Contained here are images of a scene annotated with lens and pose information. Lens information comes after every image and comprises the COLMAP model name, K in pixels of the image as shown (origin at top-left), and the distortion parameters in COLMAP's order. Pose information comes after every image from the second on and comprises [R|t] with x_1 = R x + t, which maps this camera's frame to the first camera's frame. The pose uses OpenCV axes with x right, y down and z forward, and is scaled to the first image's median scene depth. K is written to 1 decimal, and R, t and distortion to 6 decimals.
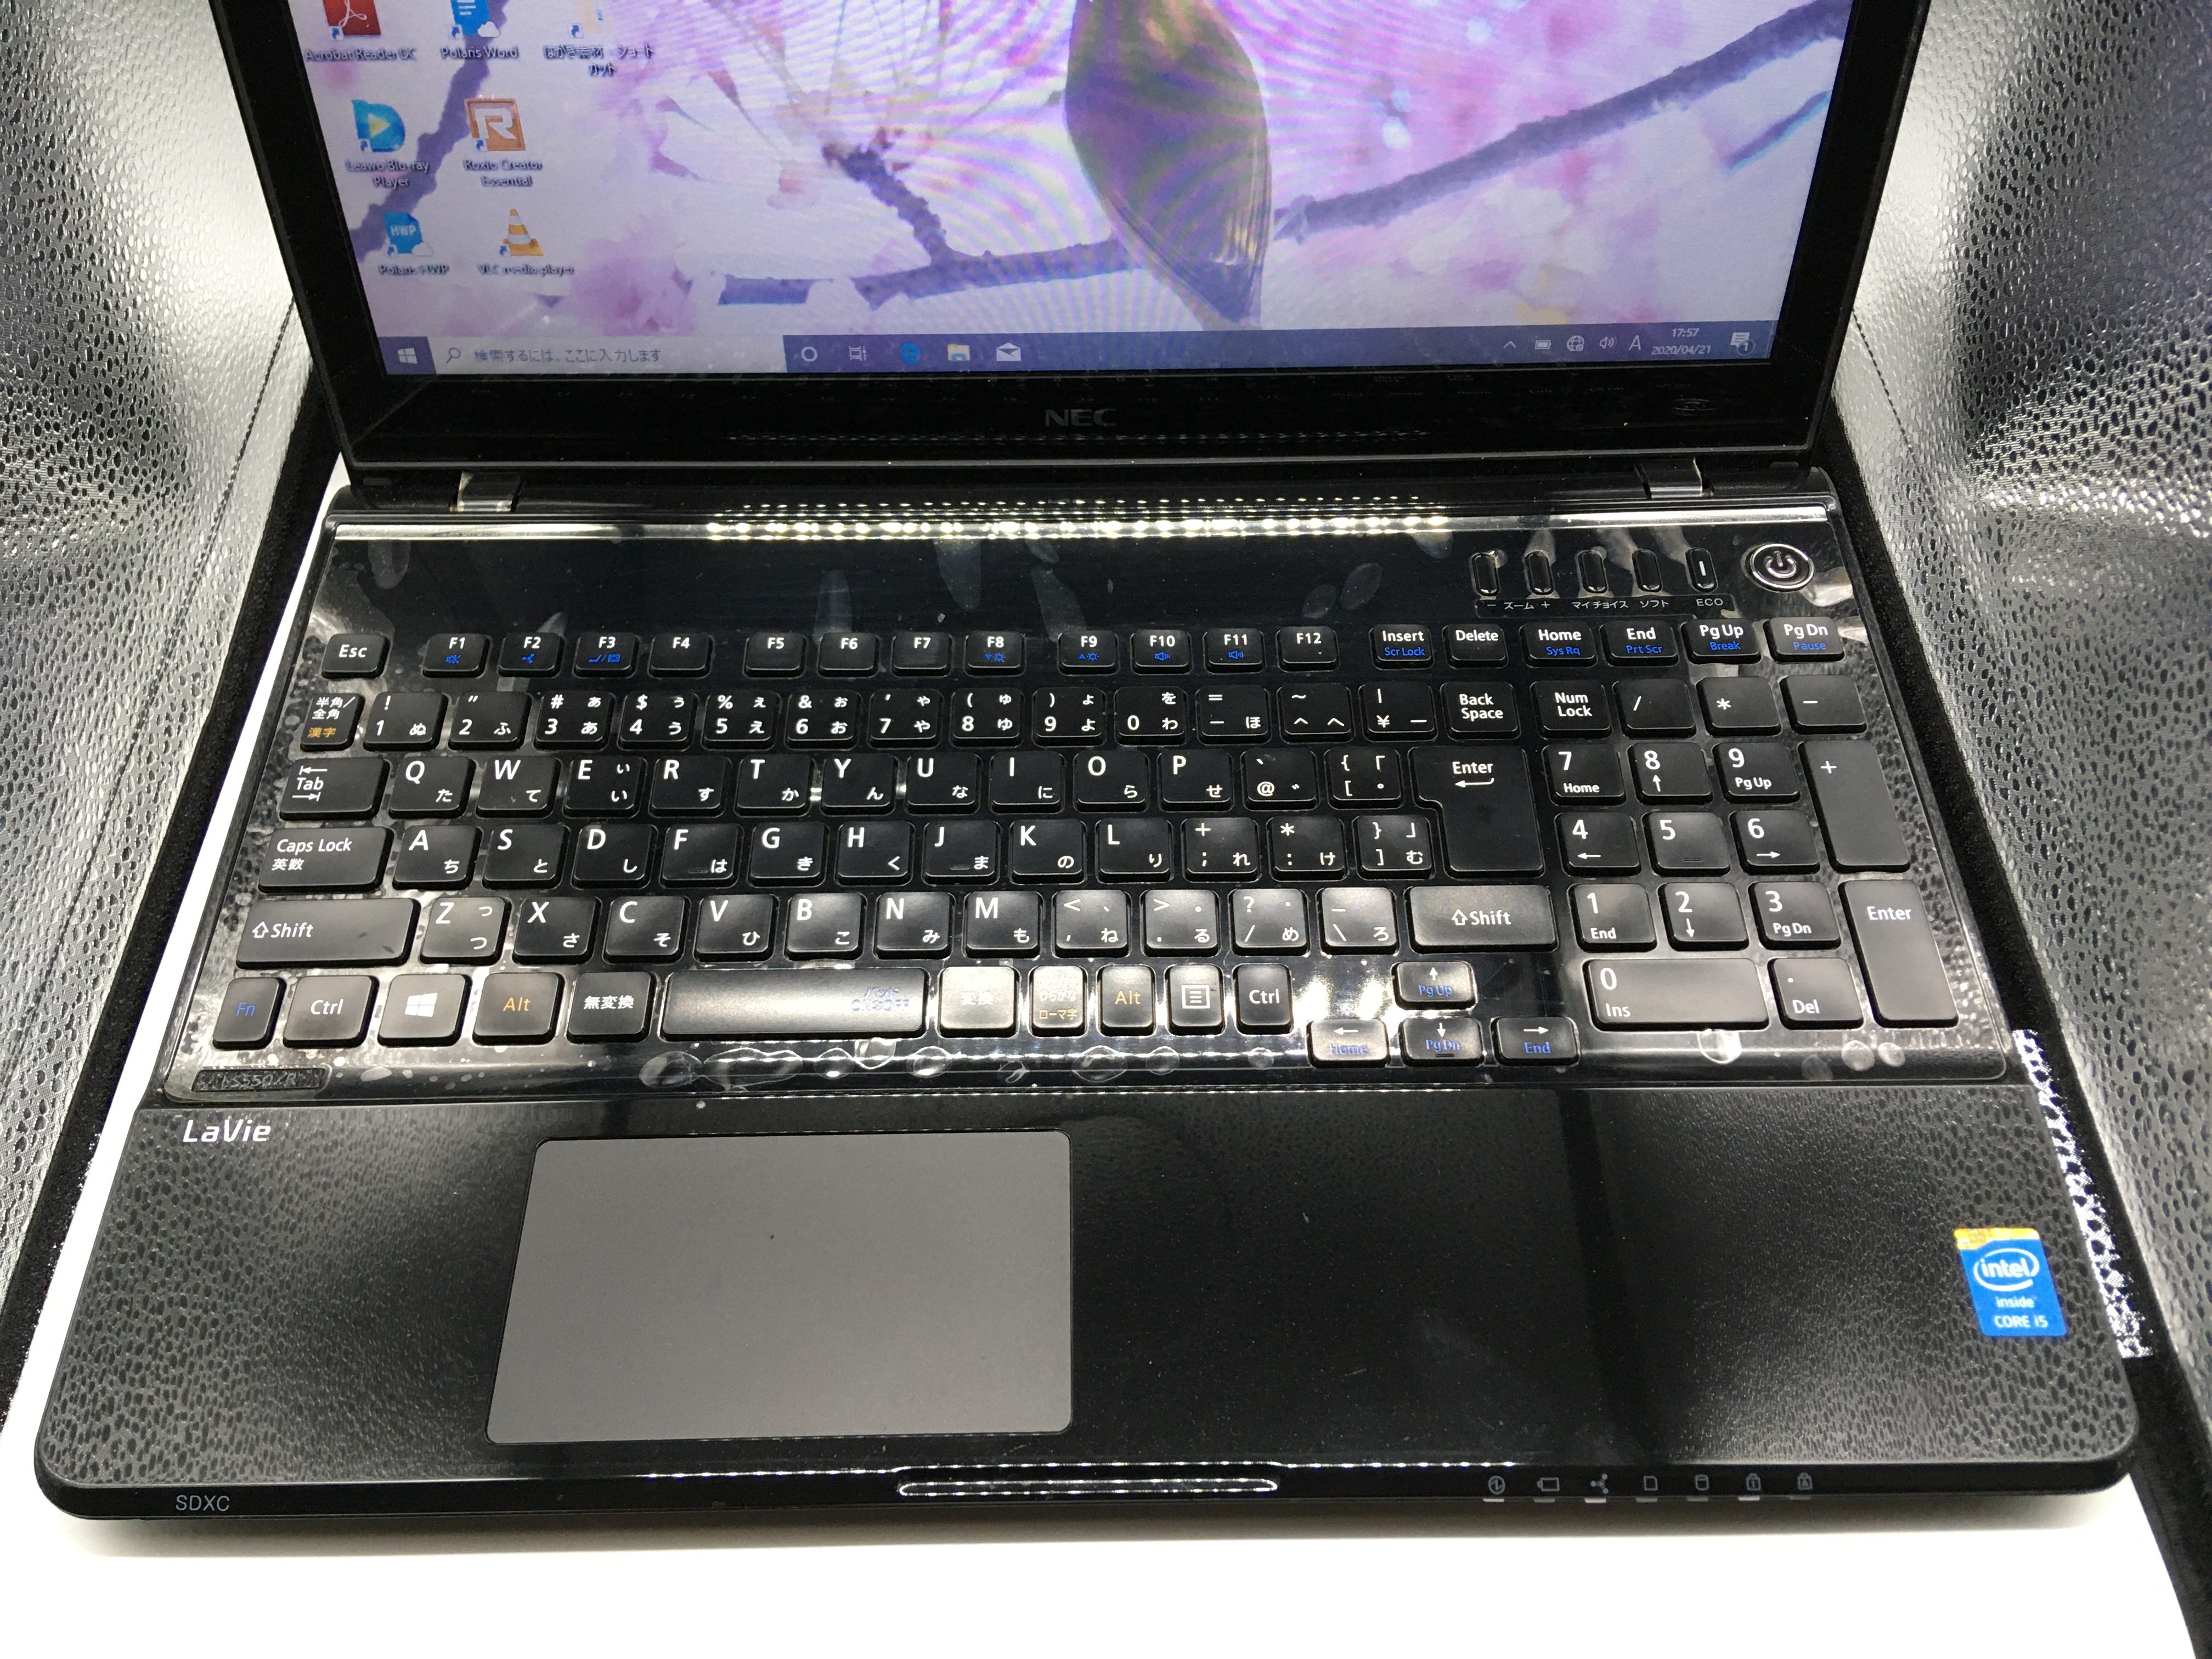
lens RADIAL K [[1907.3, 0, 1120.0], [0, 1907.3, 823.7], [0, 0, 1]] dist [0.104765, -0.157769]
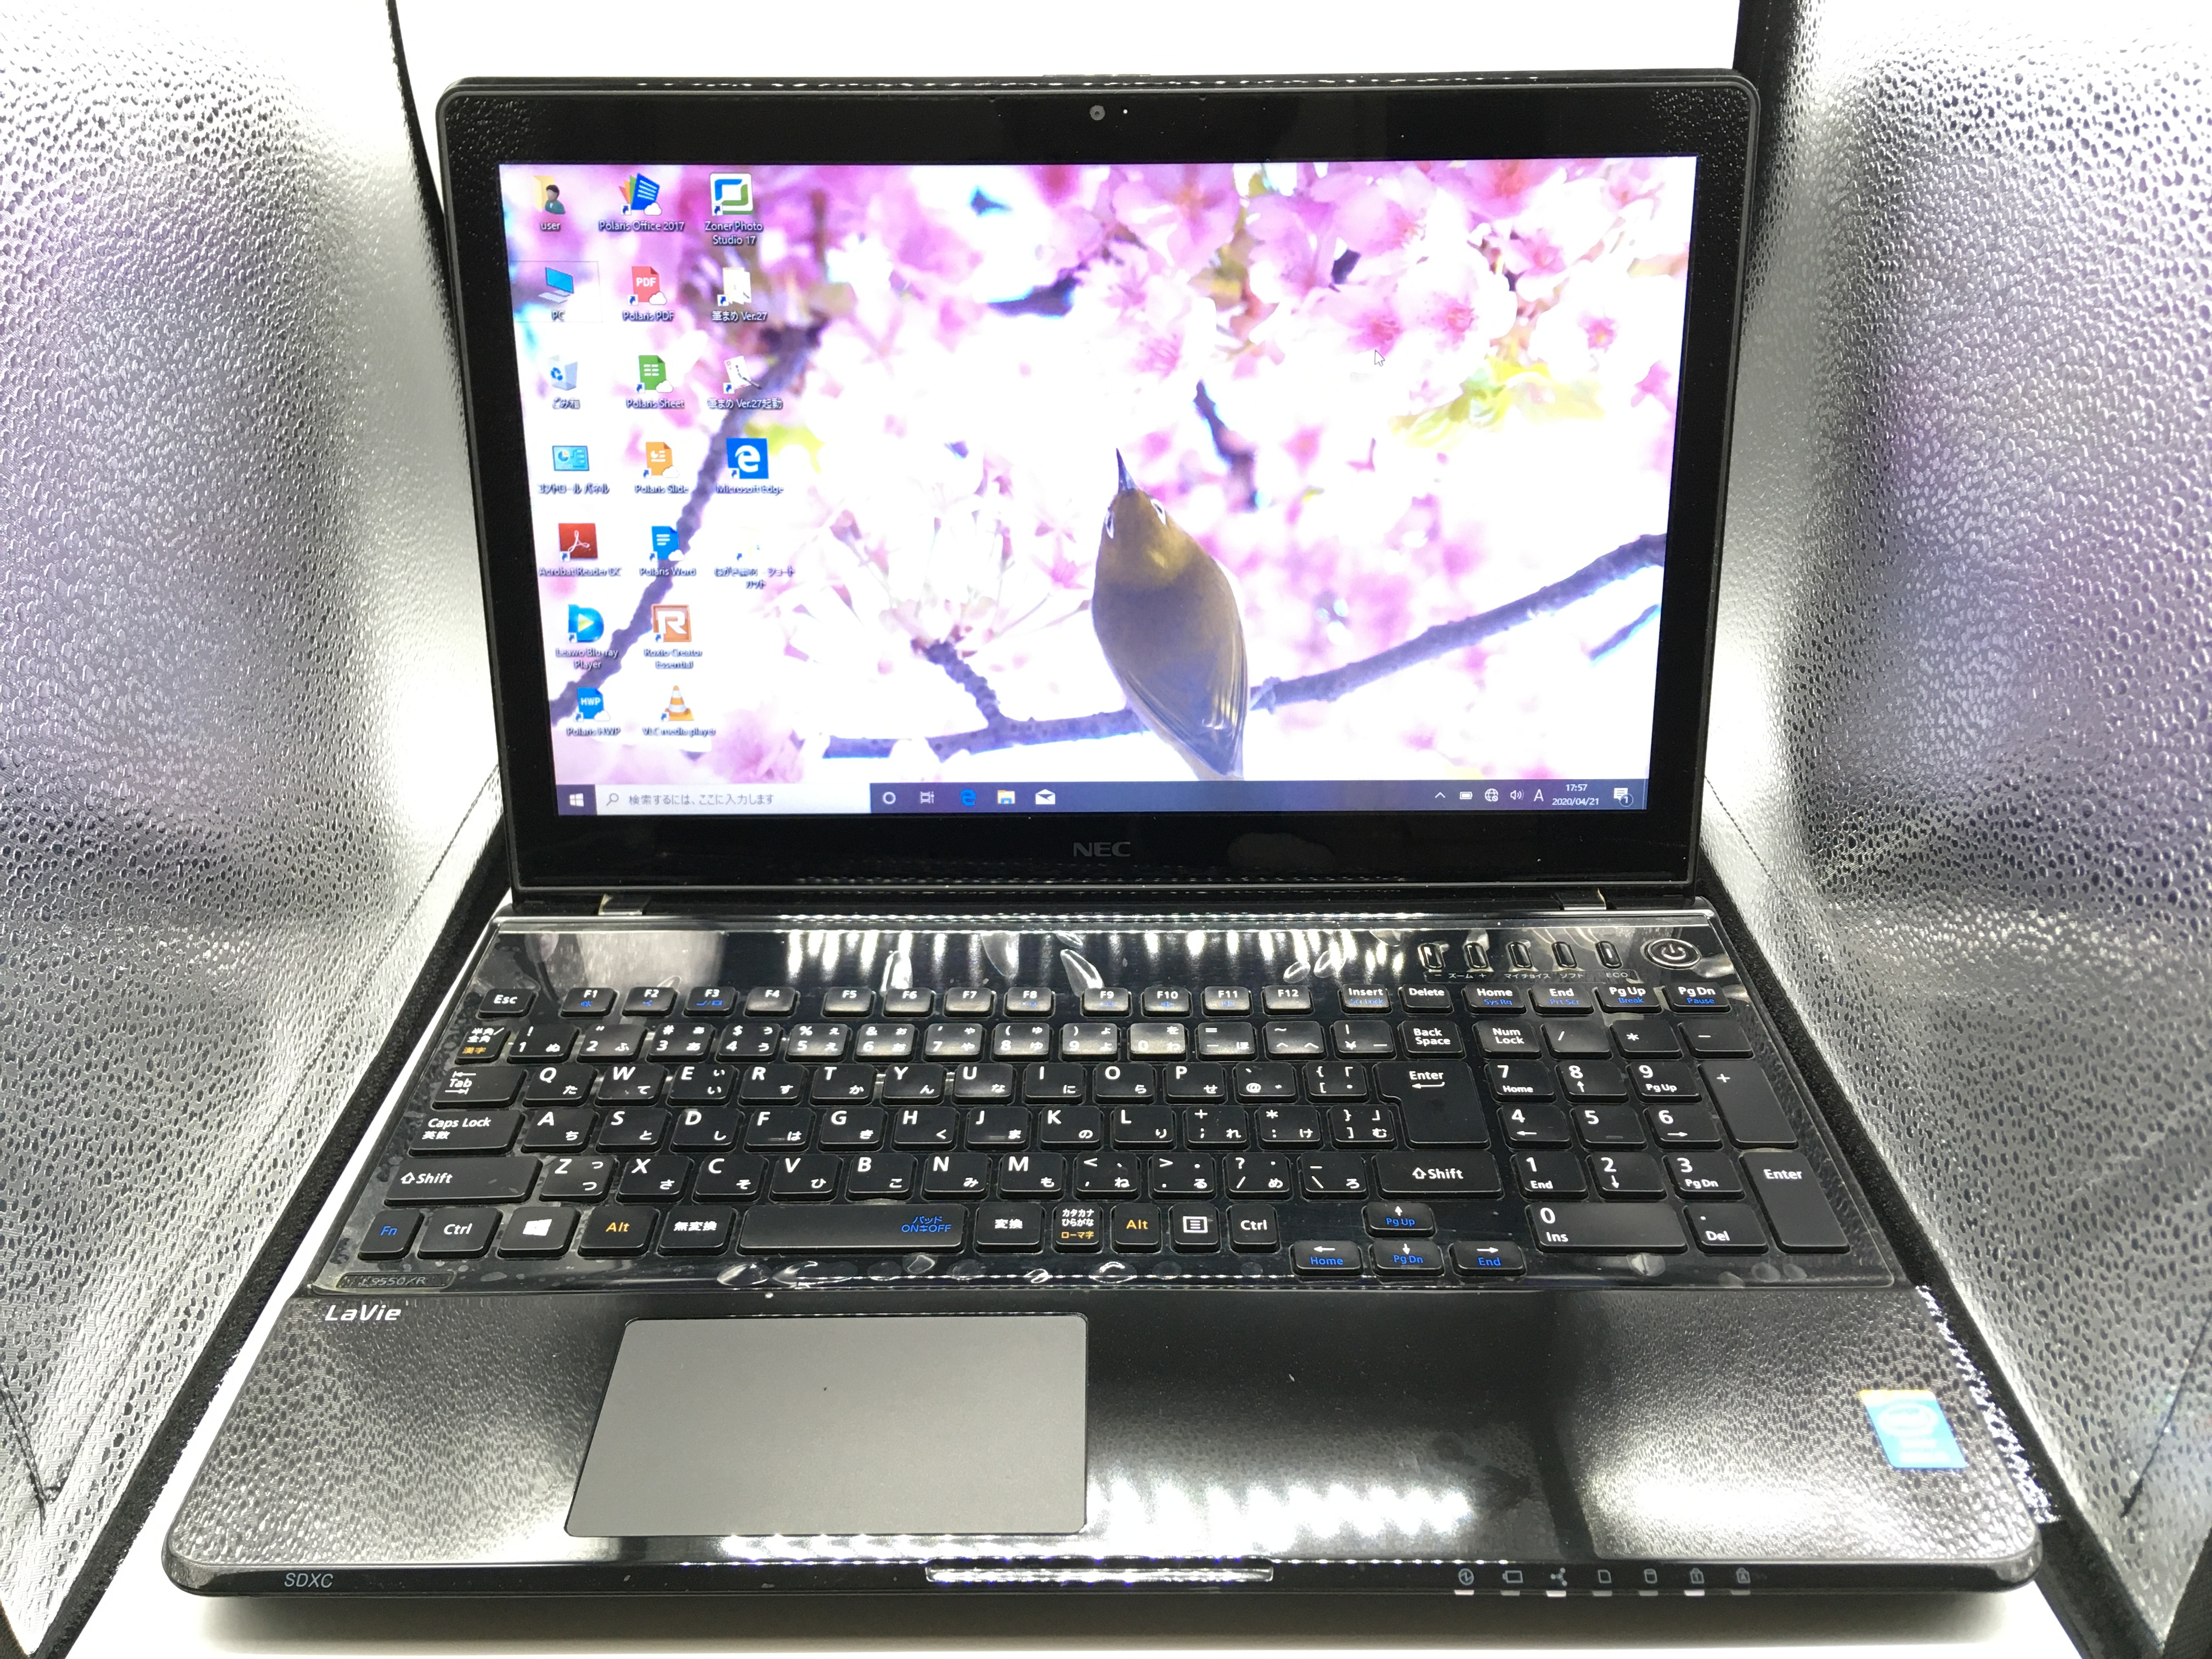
lens RADIAL K [[1907.3, 0, 1128.1], [0, 1907.3, 814.2], [0, 0, 1]] dist [0.104765, -0.157769]
pose [[0.999957, -0.001223, -0.009233, 0.008987], [-0.002827, 0.904676, -0.426090, 0.331199], [0.008874, 0.426098, 0.904634, -0.153850]]
